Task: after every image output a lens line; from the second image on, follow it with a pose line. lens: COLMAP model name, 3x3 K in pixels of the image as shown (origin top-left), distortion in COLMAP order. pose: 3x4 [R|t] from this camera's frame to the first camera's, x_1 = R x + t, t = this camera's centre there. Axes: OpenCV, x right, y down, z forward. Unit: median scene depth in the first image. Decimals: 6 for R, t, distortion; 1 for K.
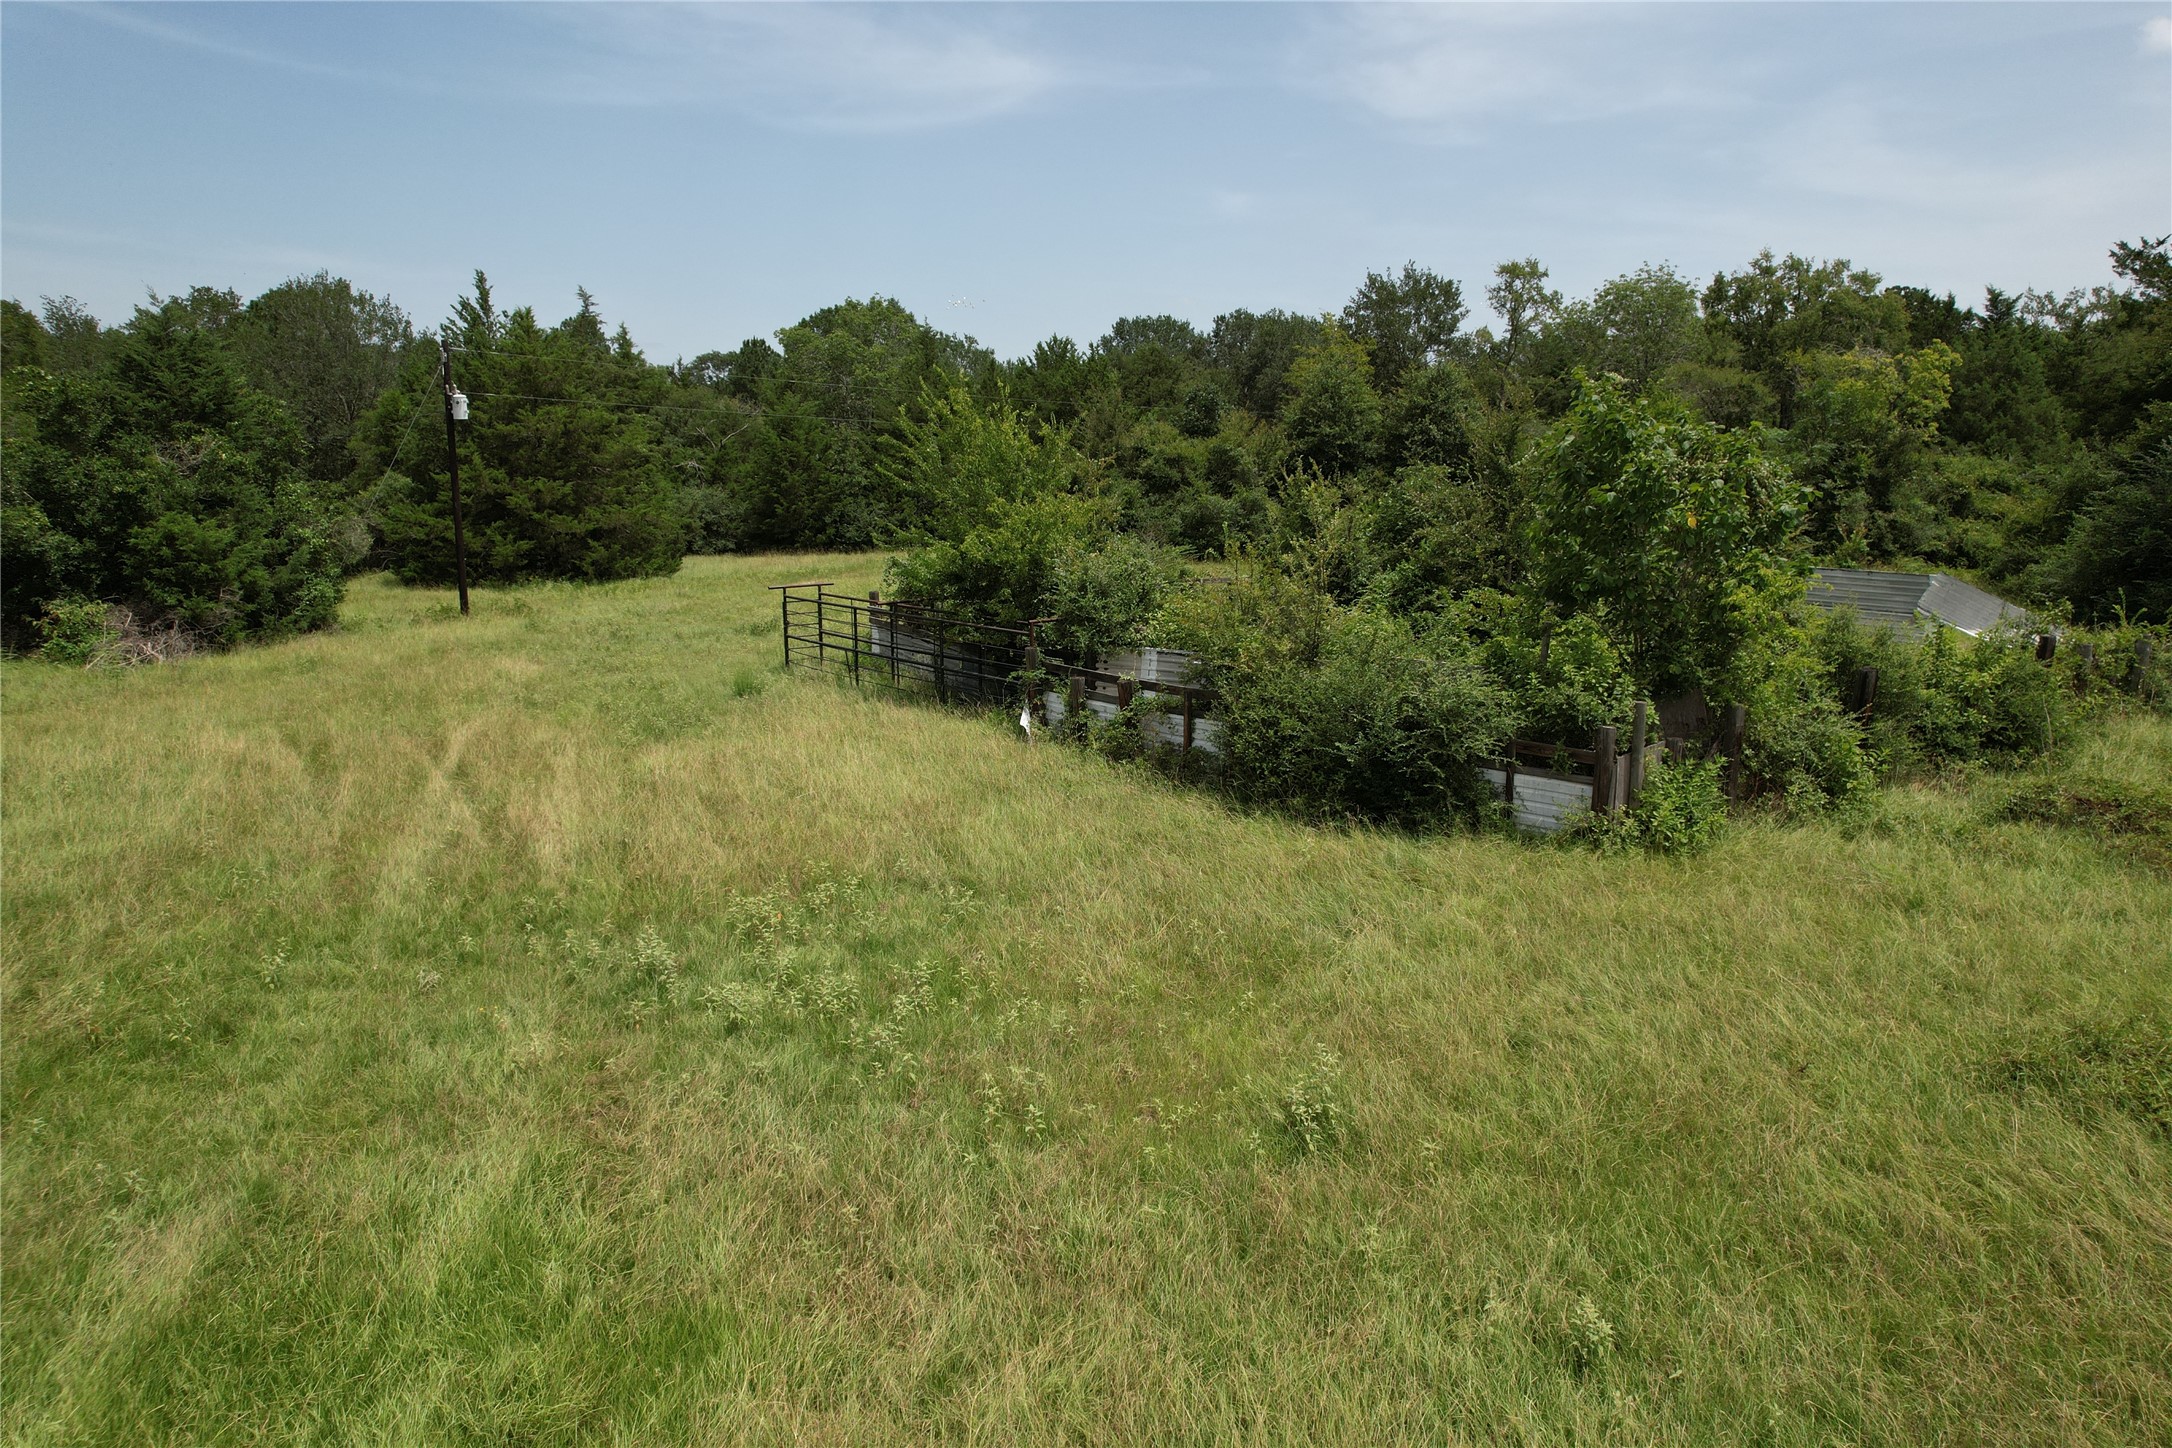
lens RADIAL K [[1396.2, 0, 1086.0], [0, 1396.2, 724.0], [0, 0, 1]] dist [-0.079596, 0.077205]
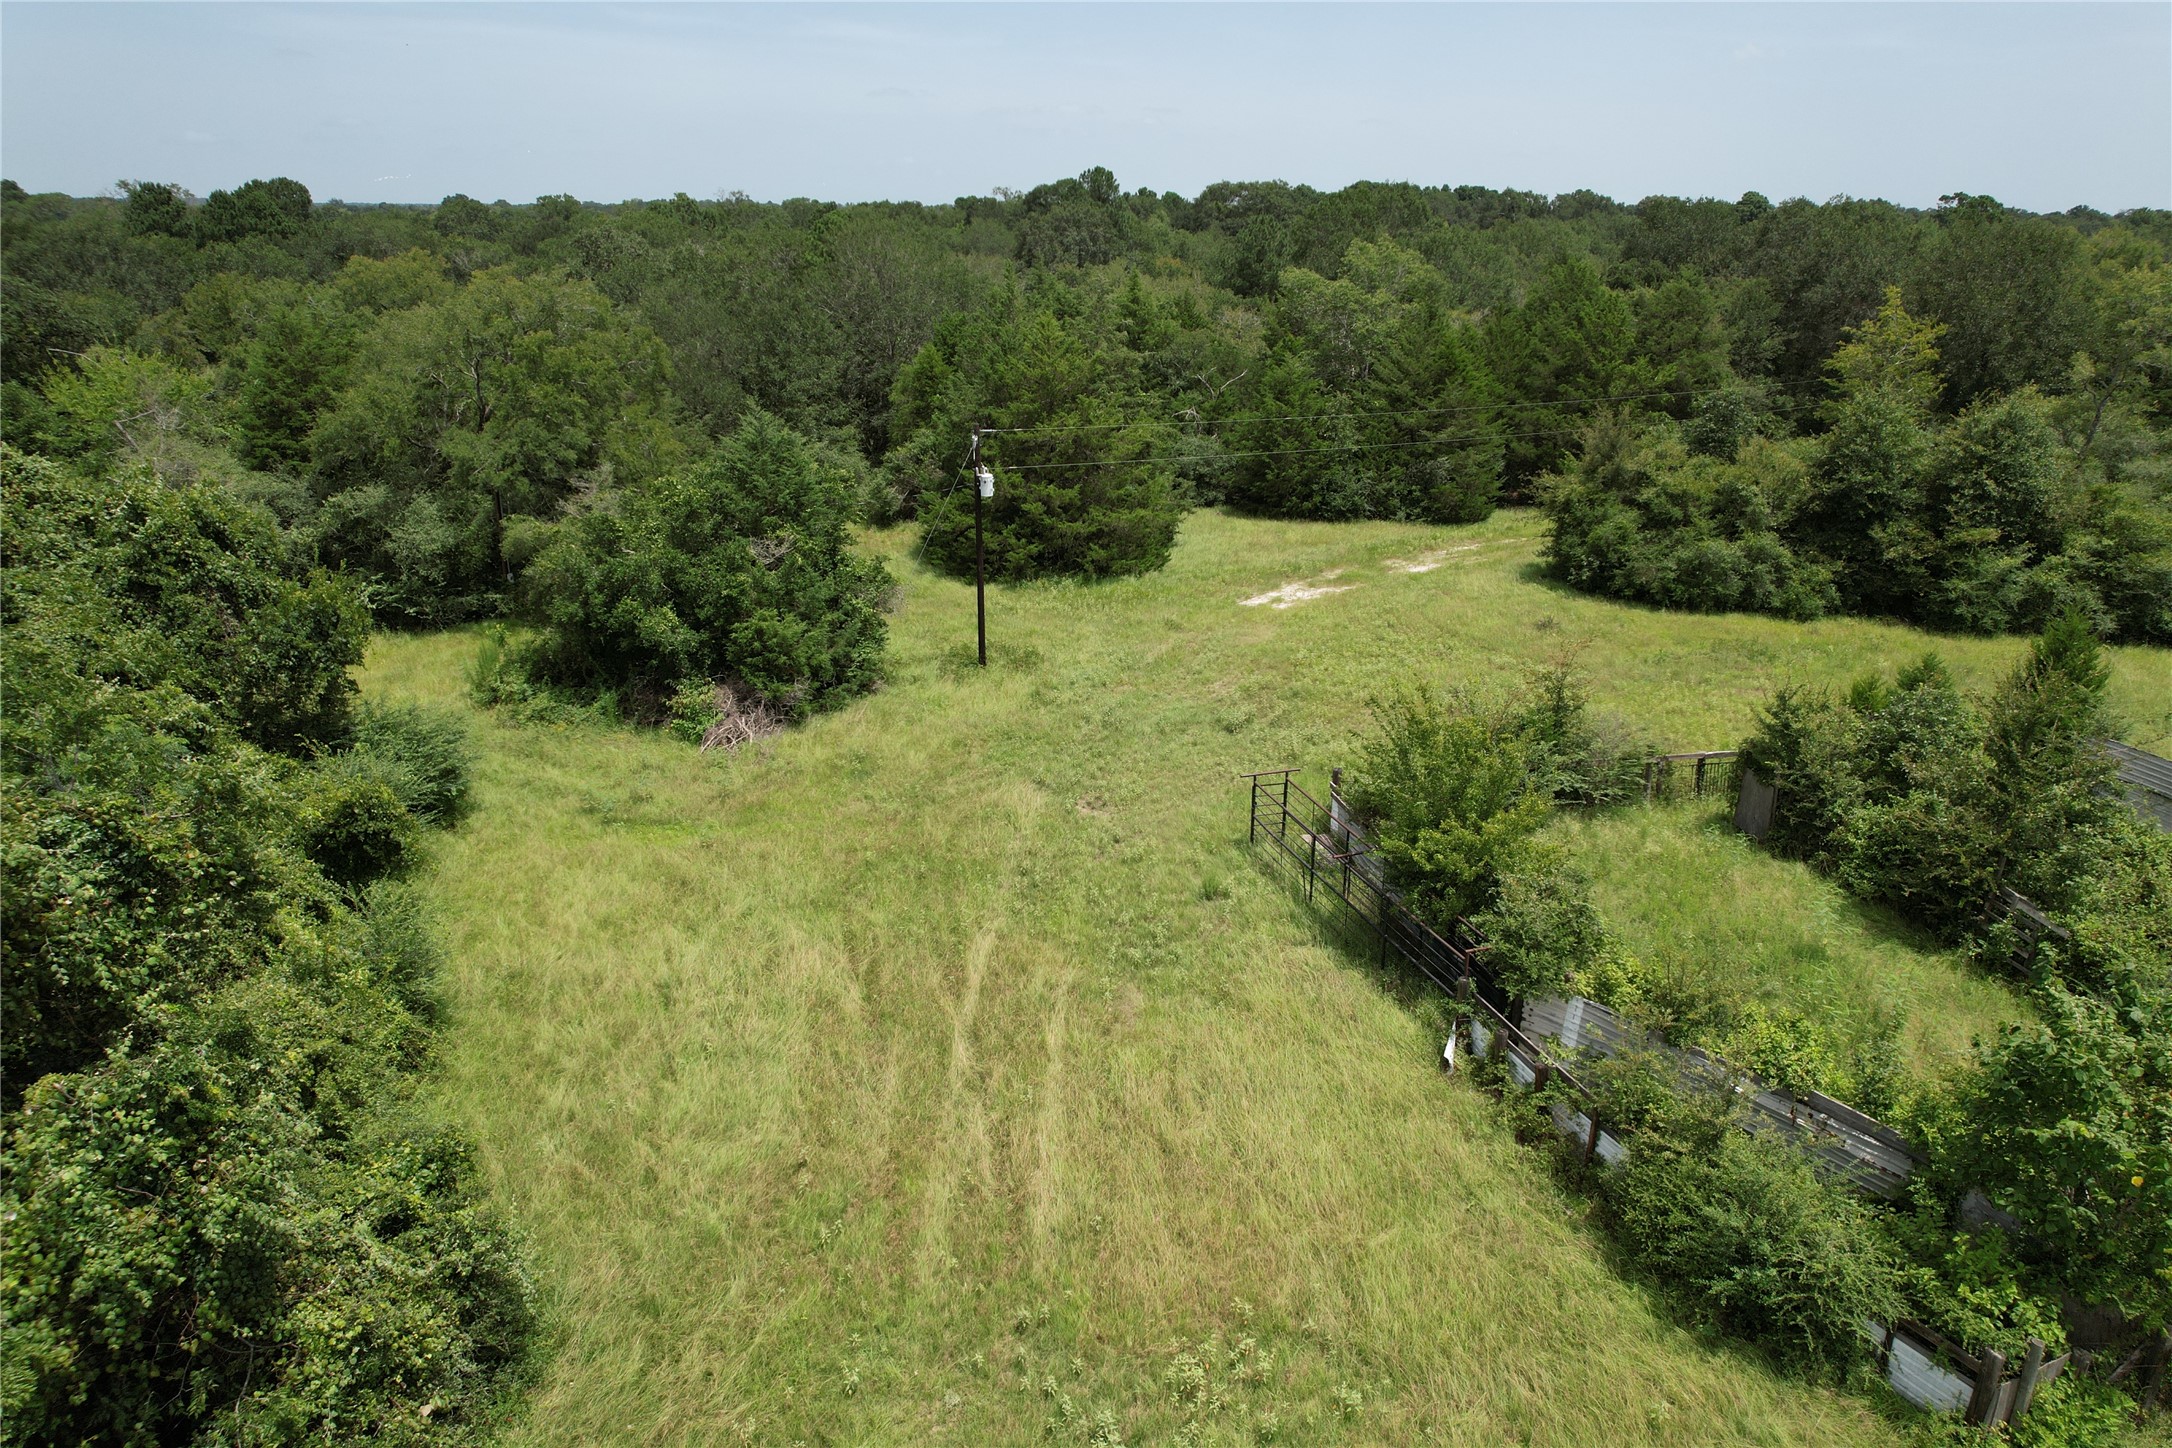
lens RADIAL K [[1396.7, 0, 1087.9], [0, 1396.7, 693.9], [0, 0, 1]] dist [-0.054056, 0.030005]
pose [[0.940369, 0.114769, -0.320211, 0.002708], [-0.066076, 0.985062, 0.159019, -0.195043], [0.333678, -0.128378, 0.933905, -0.040077]]
